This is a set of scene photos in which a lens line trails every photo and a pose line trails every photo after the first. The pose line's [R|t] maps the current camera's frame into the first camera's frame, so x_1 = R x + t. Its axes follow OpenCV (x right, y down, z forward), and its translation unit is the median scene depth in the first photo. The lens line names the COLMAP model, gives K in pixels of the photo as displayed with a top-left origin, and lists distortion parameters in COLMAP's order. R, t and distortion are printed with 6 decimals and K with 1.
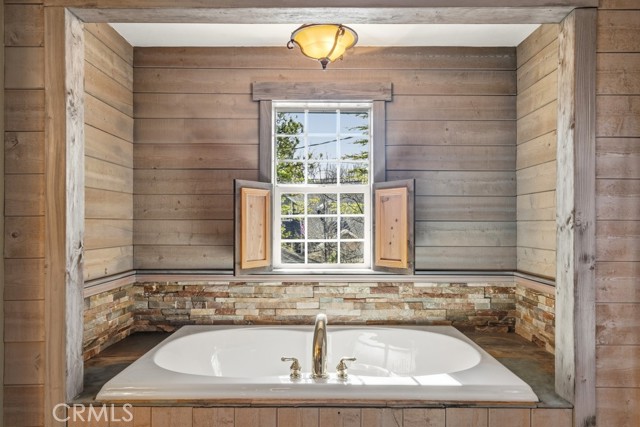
lens RADIAL K [[421.3, 0, 311.7], [0, 421.3, 223.1], [0, 0, 1]] dist [0.028429, -0.012088]
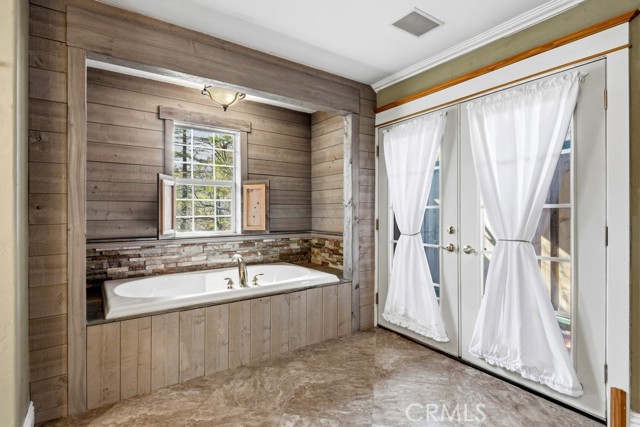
lens RADIAL K [[317.8, 0, 320.5], [0, 317.8, 212.1], [0, 0, 1]] dist [0.003595, -0.001208]
pose [[0.813887, -0.003692, 0.581011, -0.326487], [0.000876, 0.999986, 0.005128, 0.022371], [-0.581022, -0.003665, 0.813880, -0.198956]]
